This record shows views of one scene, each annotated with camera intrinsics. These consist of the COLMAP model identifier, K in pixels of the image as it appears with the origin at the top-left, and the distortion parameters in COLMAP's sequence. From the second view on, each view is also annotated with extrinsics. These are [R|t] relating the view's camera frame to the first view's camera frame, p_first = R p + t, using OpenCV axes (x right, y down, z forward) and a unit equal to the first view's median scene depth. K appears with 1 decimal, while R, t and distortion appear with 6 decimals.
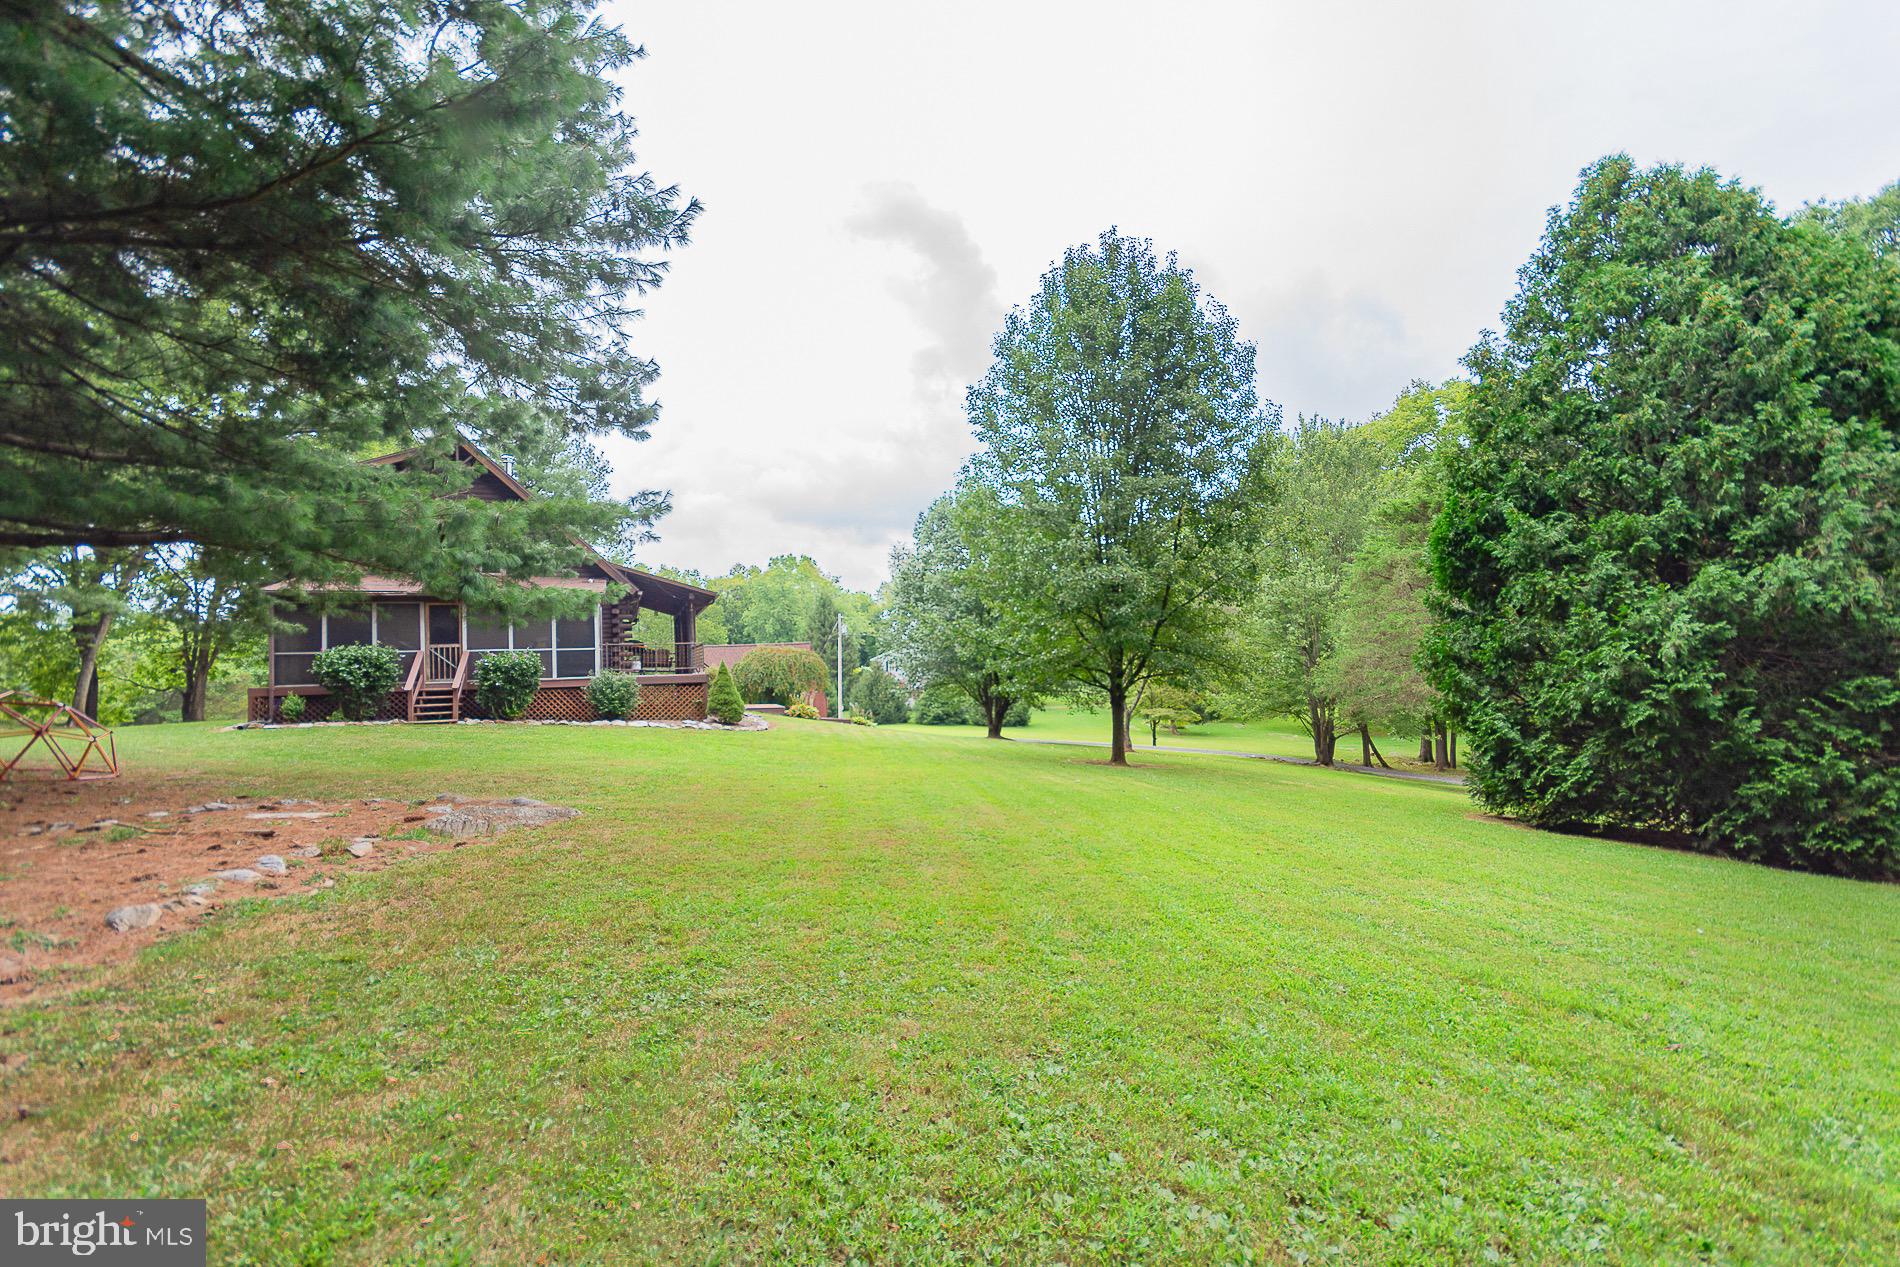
lens RADIAL K [[853.3, 0, 950.0], [0, 853.3, 633.5], [0, 0, 1]] dist [0.002307, 0.000607]
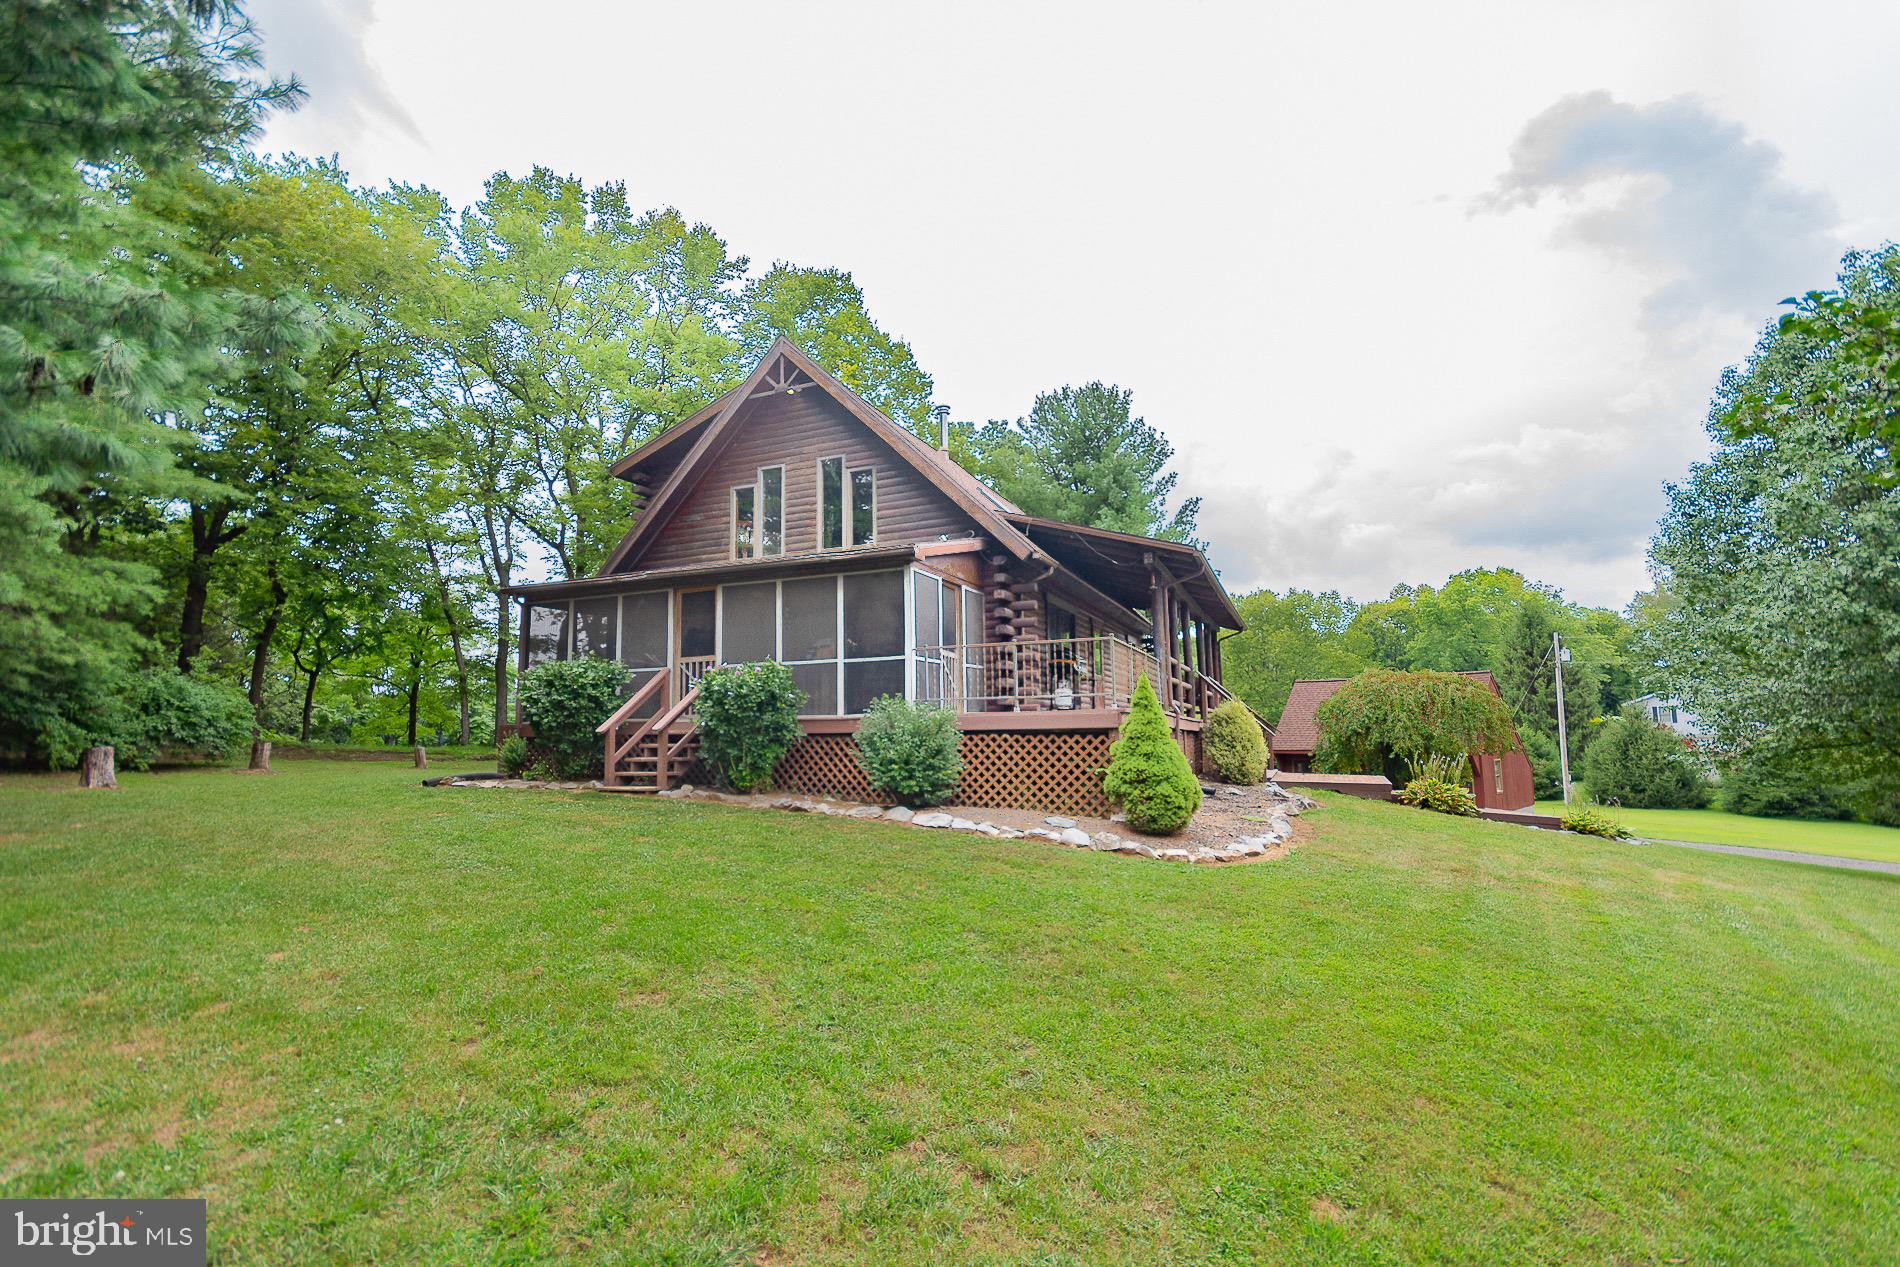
lens RADIAL K [[853.3, 0, 950.0], [0, 853.3, 633.5], [0, 0, 1]] dist [0.002307, 0.000607]
pose [[0.724146, -0.061475, -0.686902, -0.015089], [0.020964, 0.997521, -0.067174, 0.011840], [0.689328, 0.034244, 0.723639, 0.202551]]
